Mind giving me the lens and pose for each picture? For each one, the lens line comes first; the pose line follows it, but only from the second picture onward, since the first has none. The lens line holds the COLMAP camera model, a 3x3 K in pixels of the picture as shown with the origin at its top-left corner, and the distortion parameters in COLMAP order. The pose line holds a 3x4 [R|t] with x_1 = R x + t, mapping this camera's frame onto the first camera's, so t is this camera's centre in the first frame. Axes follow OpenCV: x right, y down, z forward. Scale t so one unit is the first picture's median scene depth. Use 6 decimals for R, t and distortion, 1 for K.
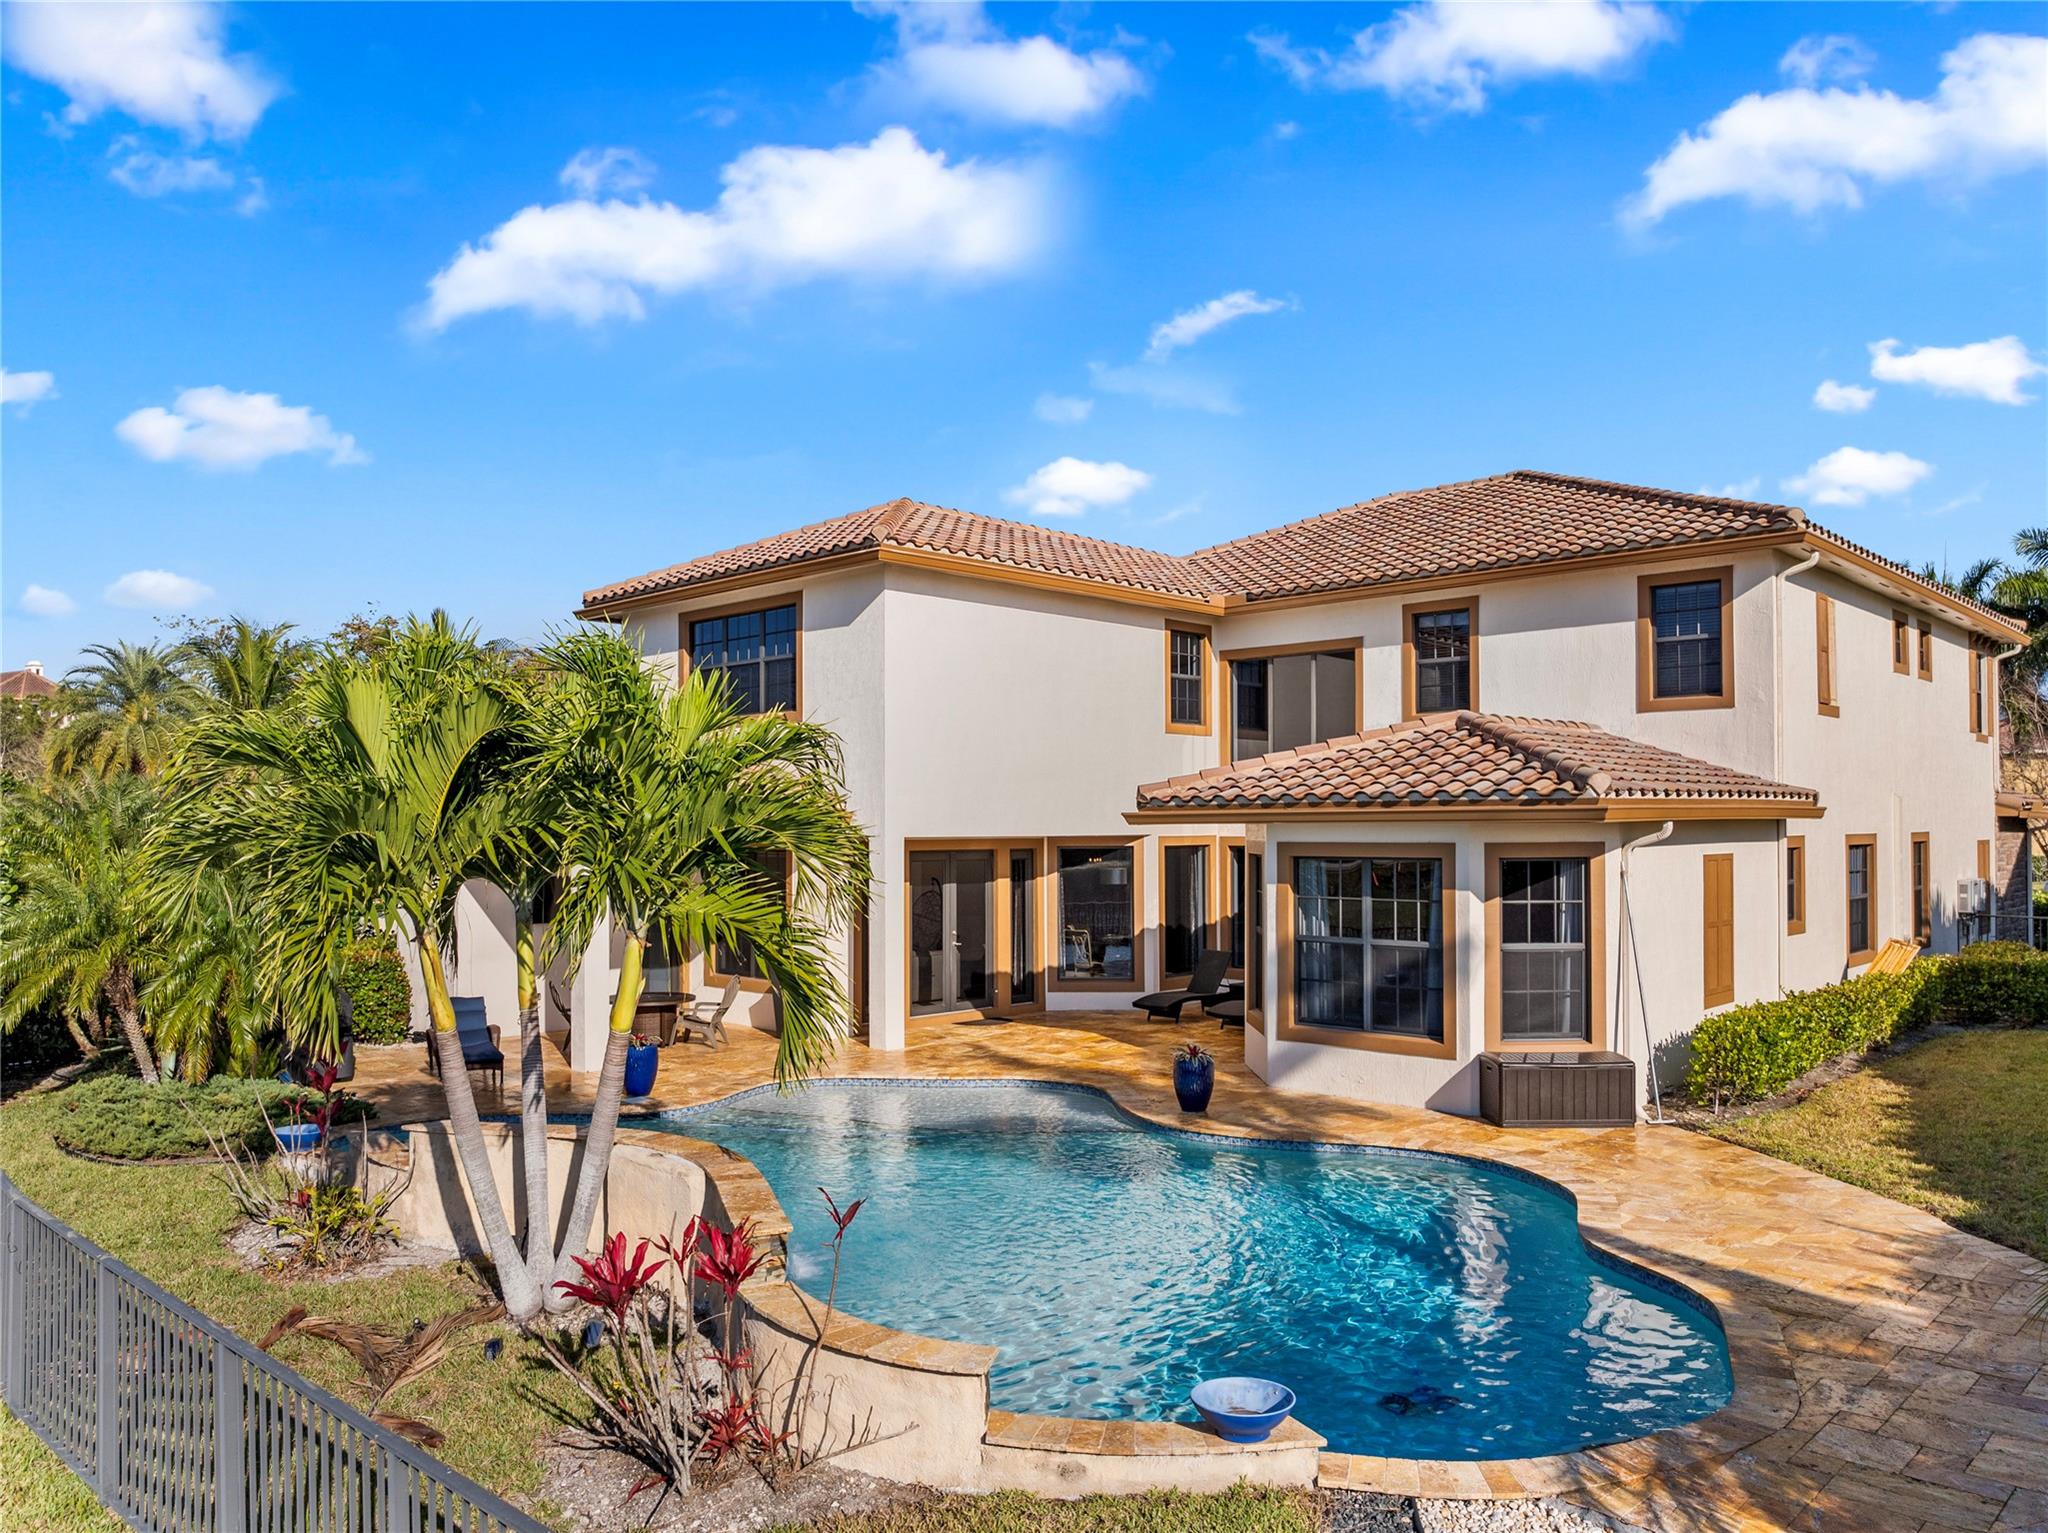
lens RADIAL K [[1534.4, 0, 1024.0], [0, 1534.4, 766.5], [0, 0, 1]] dist [-0.045649, 0.000930]
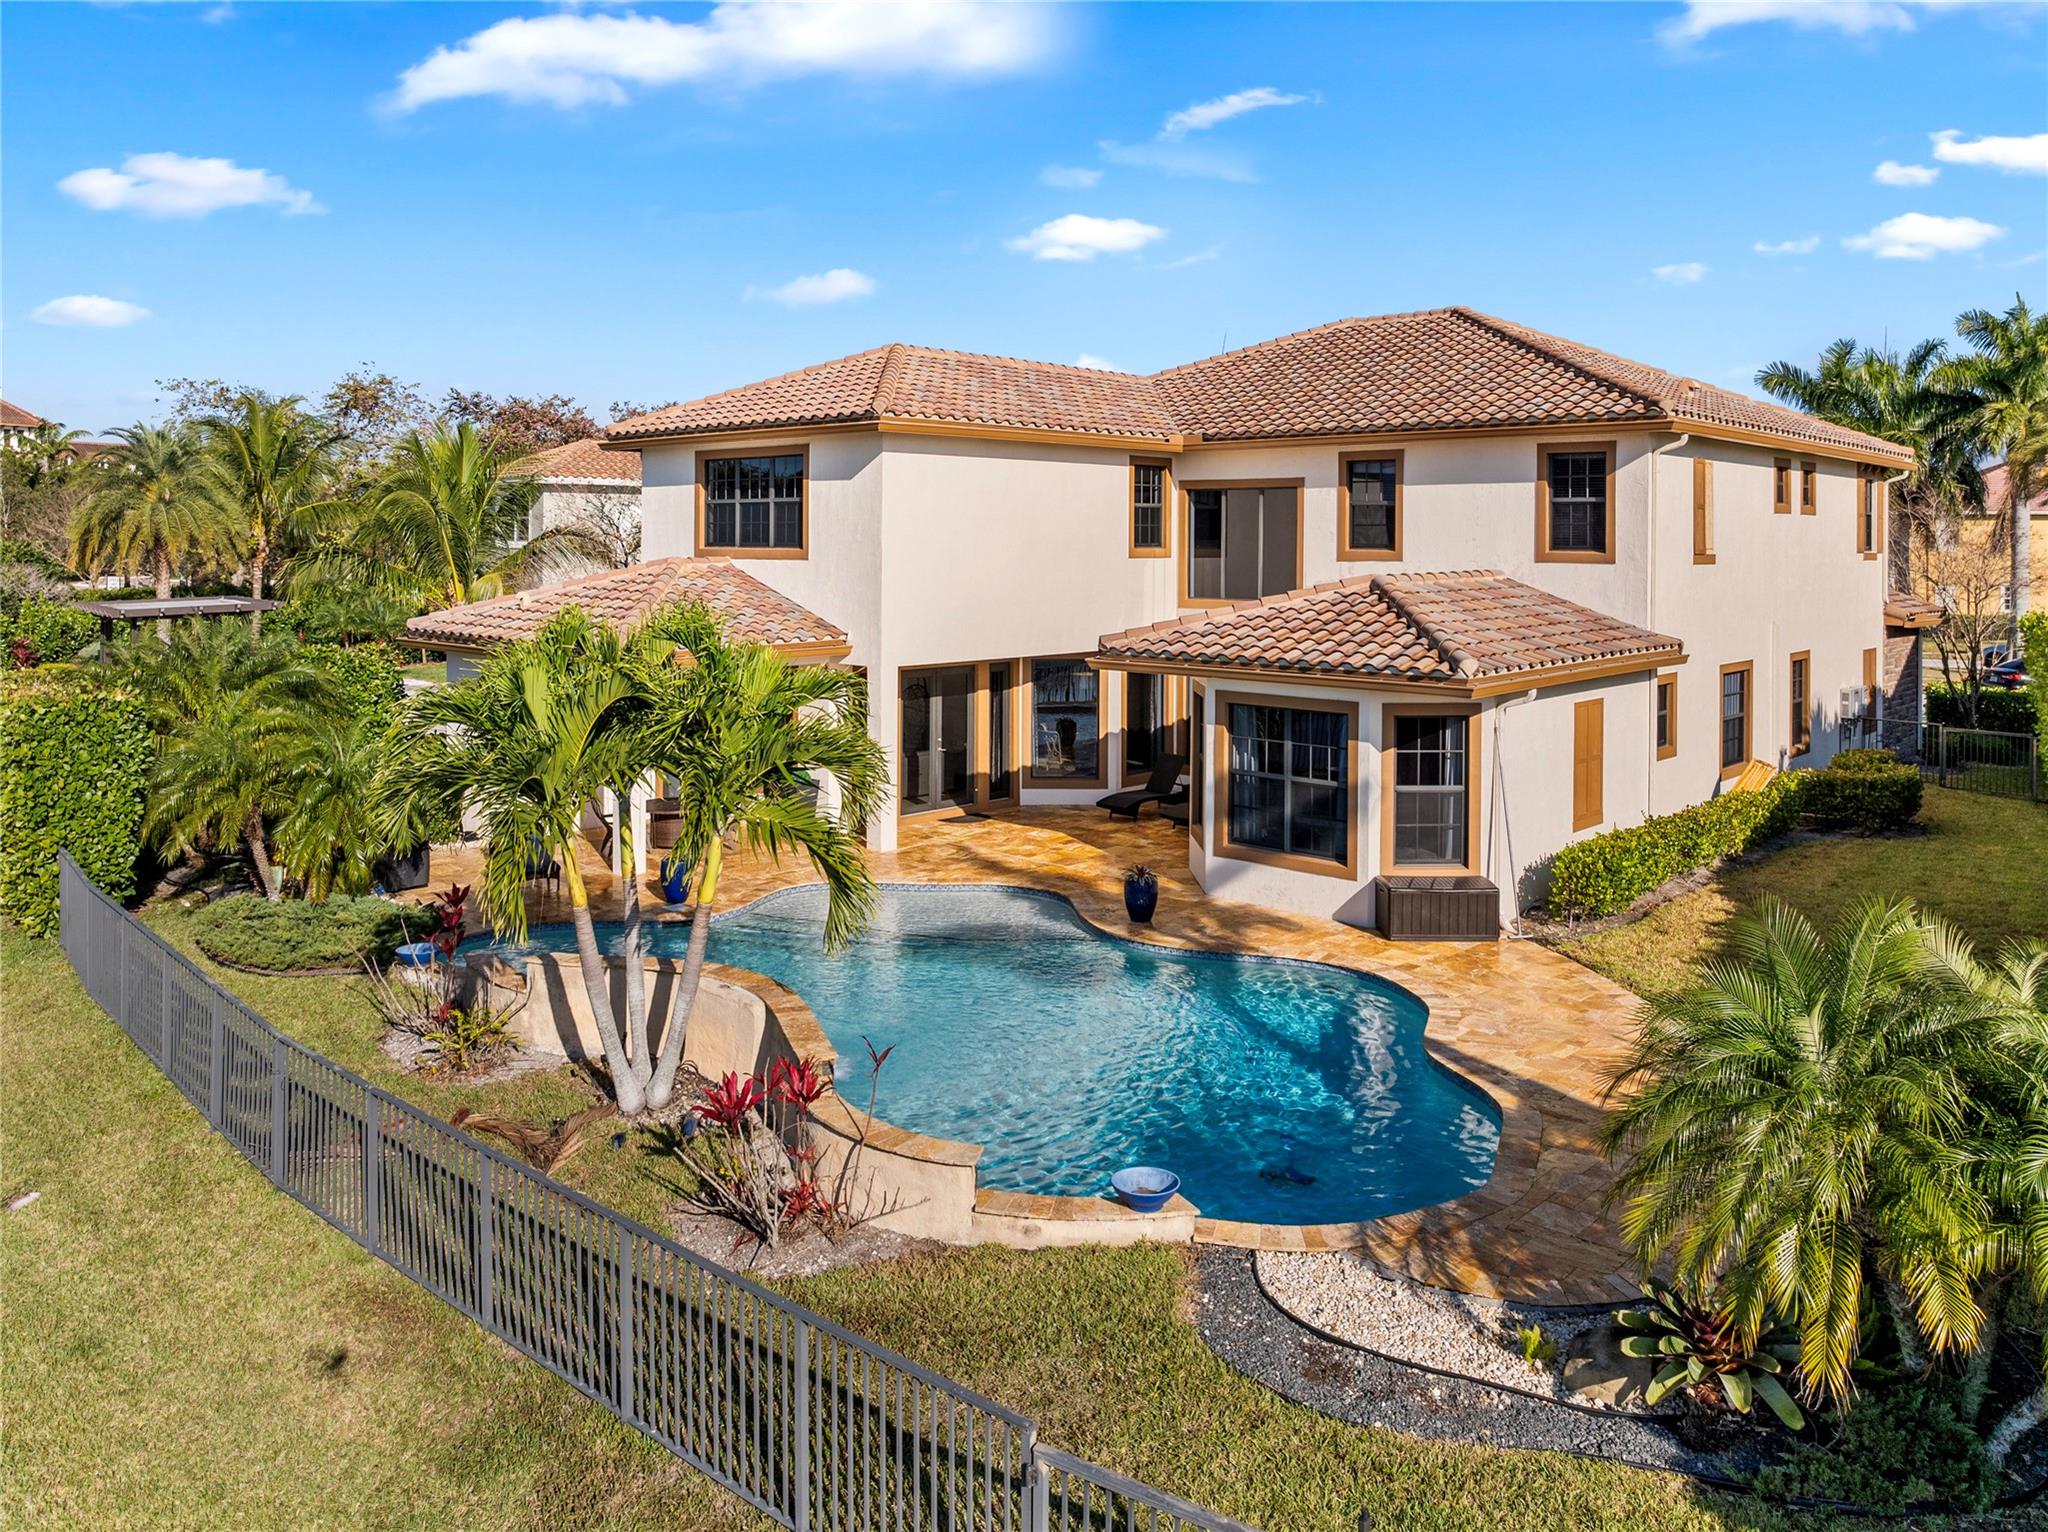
lens RADIAL K [[1601.6, 0, 1030.4], [0, 1601.6, 484.0], [0, 0, 1]] dist [-0.029802, 0.000833]
pose [[0.999795, 0.009049, 0.018133, -0.002249], [-0.009233, 0.999906, 0.010089, -0.123135], [-0.018040, -0.010255, 0.999785, -0.240042]]
